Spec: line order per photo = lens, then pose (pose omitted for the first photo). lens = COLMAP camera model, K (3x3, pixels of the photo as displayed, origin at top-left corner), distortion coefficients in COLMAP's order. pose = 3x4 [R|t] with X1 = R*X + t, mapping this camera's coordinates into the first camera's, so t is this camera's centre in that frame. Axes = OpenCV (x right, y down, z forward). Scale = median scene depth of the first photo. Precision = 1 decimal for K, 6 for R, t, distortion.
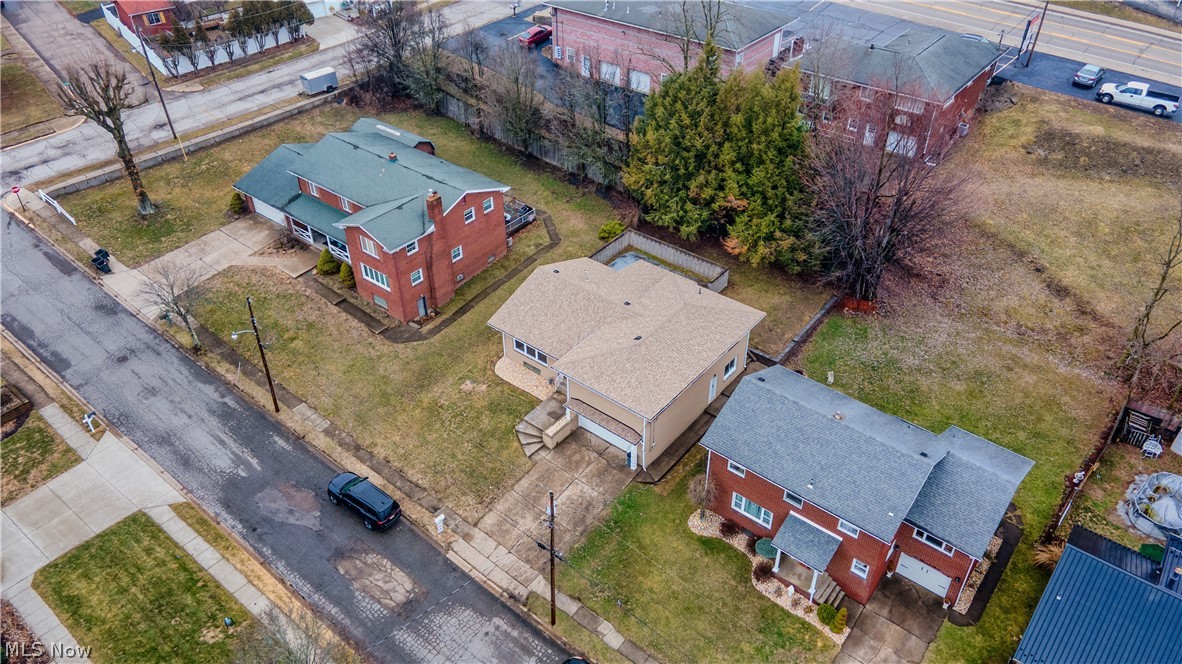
lens RADIAL K [[863.3, 0, 586.8], [0, 863.3, 342.9], [0, 0, 1]] dist [0.017868, 0.044777]
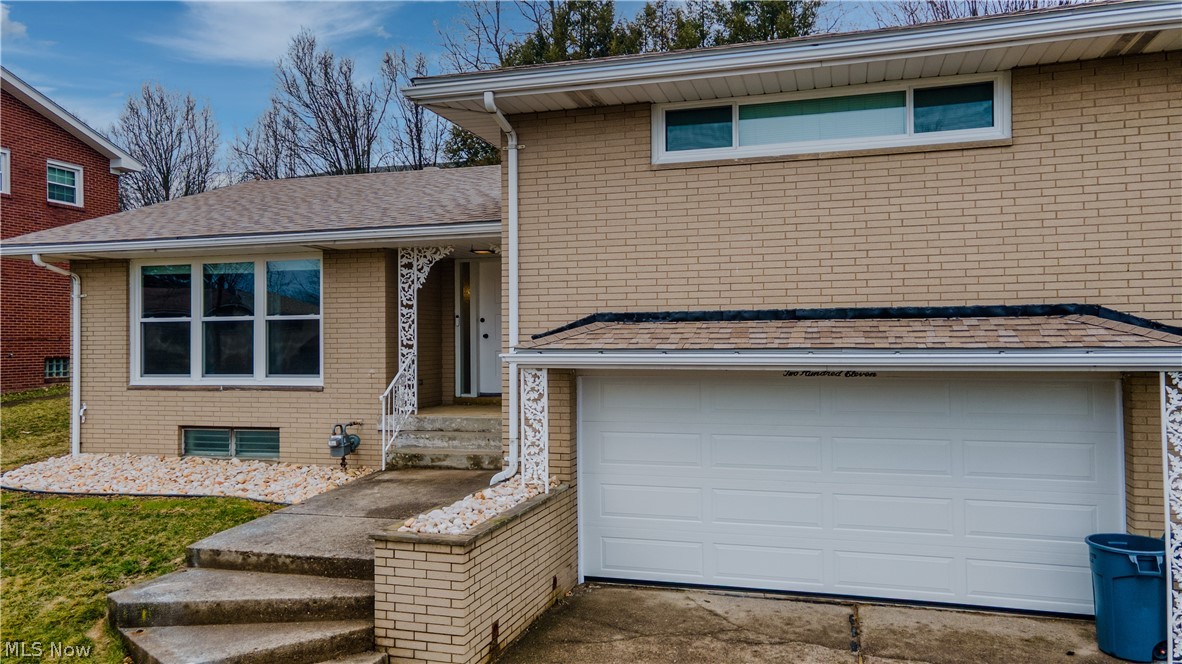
lens RADIAL K [[863.3, 0, 592.2], [0, 863.3, 337.8], [0, 0, 1]] dist [0.017868, 0.044777]
pose [[0.921019, 0.009367, 0.389405, -0.063359], [0.236980, 0.779931, -0.579266, 0.142435], [-0.309135, 0.625796, 0.716111, 0.798448]]
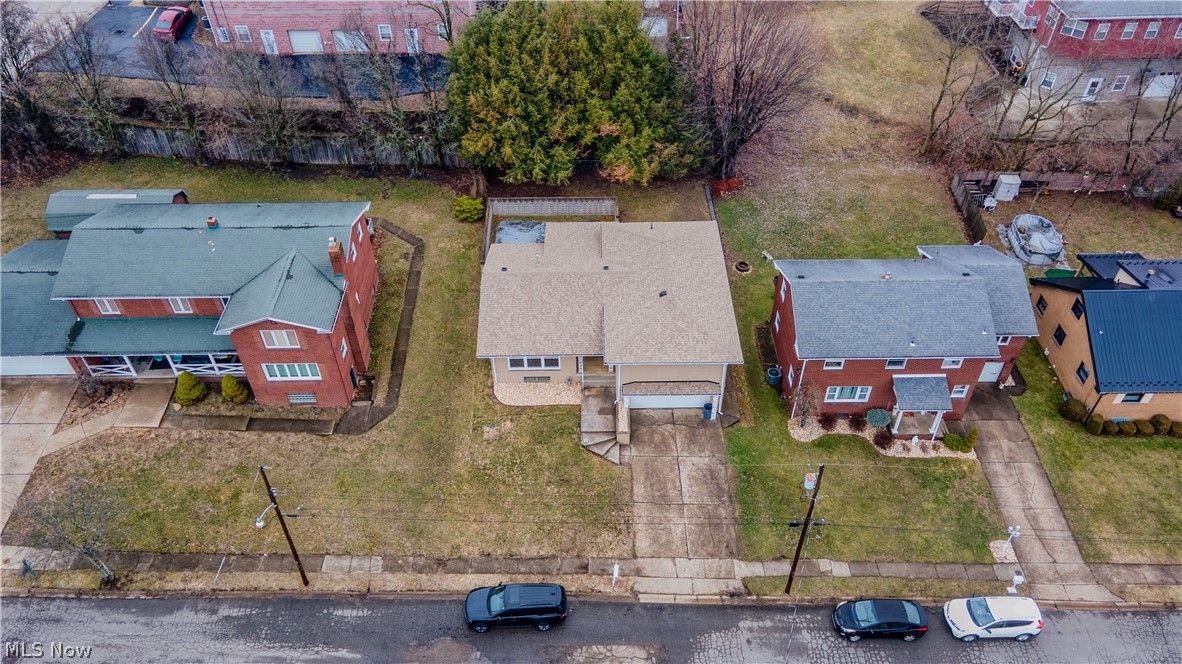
lens RADIAL K [[863.3, 0, 594.2], [0, 863.3, 340.2], [0, 0, 1]] dist [0.017868, 0.044777]
pose [[0.767650, -0.439691, 0.466247, -0.403780], [0.396094, 0.897443, 0.194181, -0.151615], [-0.503809, 0.035615, 0.863081, 0.203560]]
